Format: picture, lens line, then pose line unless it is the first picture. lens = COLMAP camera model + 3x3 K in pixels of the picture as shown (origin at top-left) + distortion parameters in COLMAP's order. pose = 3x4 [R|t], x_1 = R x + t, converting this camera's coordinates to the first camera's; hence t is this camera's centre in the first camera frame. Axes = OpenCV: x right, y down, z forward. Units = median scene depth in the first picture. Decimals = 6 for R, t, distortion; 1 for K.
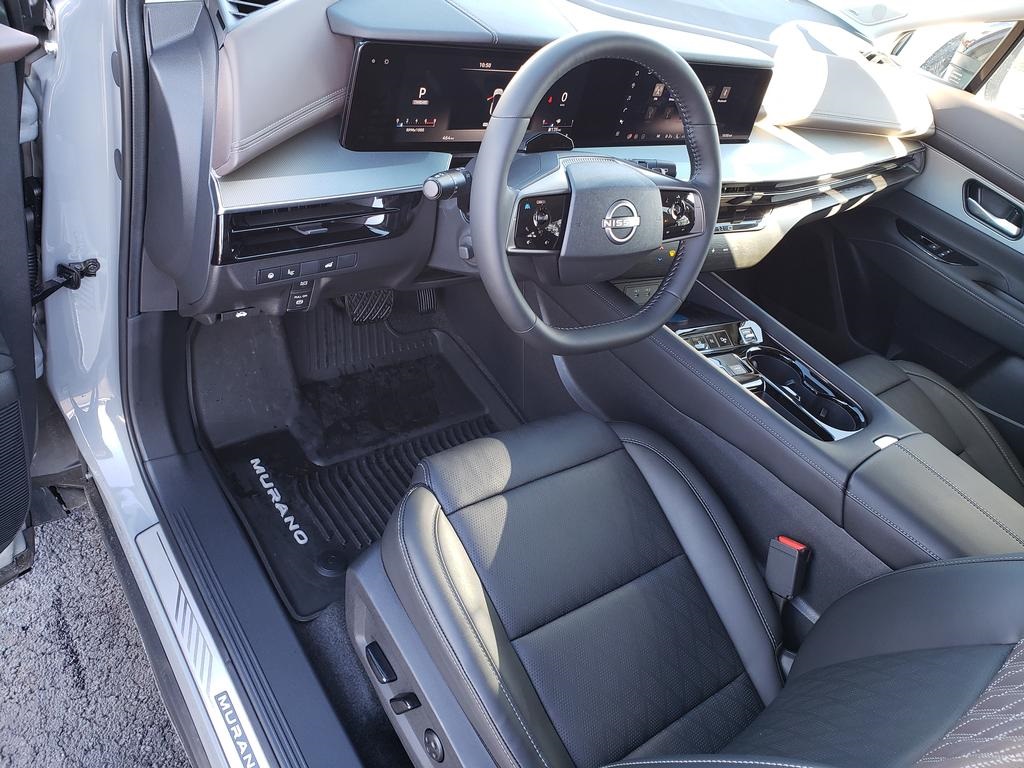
lens RADIAL K [[811.2, 0, 512.0], [0, 811.2, 384.0], [0, 0, 1]] dist [-0.007834, -0.007730]
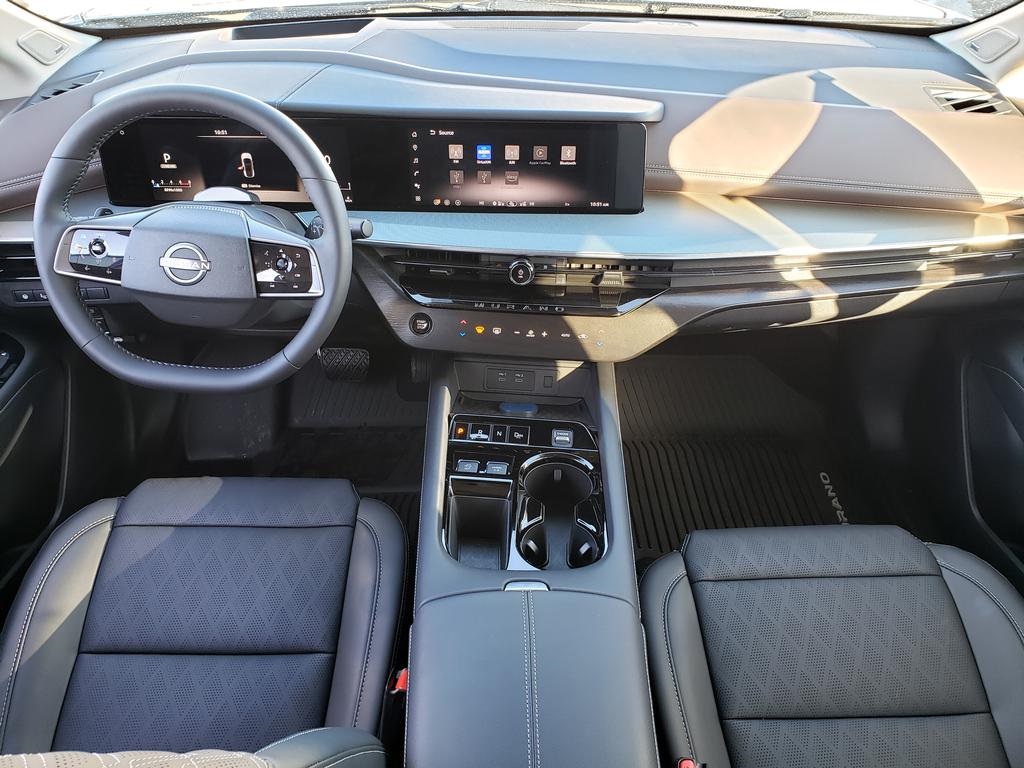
lens RADIAL K [[794.9, 0, 512.0], [0, 794.9, 384.0], [0, 0, 1]] dist [0.002036, -0.008849]
pose [[0.774552, 0.115615, -0.621854, 0.908256], [-0.207026, 0.975338, -0.076526, -0.050445], [0.597670, 0.188013, 0.779385, 0.412586]]
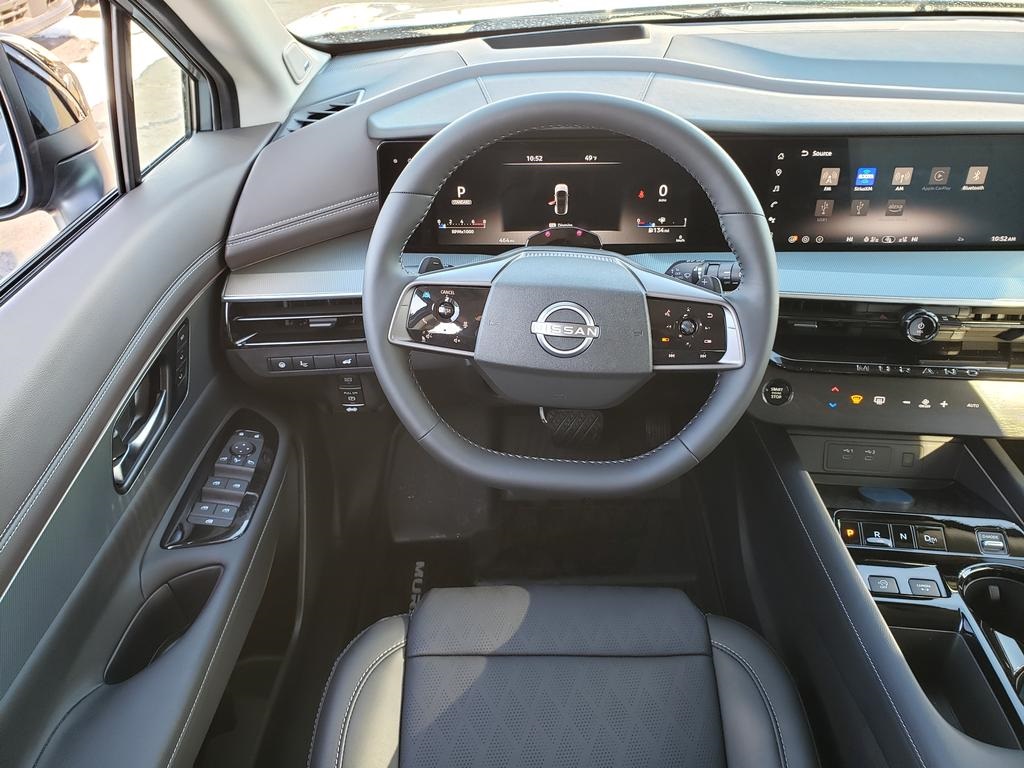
lens RADIAL K [[811.2, 0, 512.0], [0, 811.2, 384.0], [0, 0, 1]] dist [-0.007834, -0.007730]
pose [[0.752134, 0.081499, -0.653952, 0.505102], [-0.197732, 0.974512, -0.105969, -0.047064], [0.628647, 0.209010, 0.749078, 0.333241]]
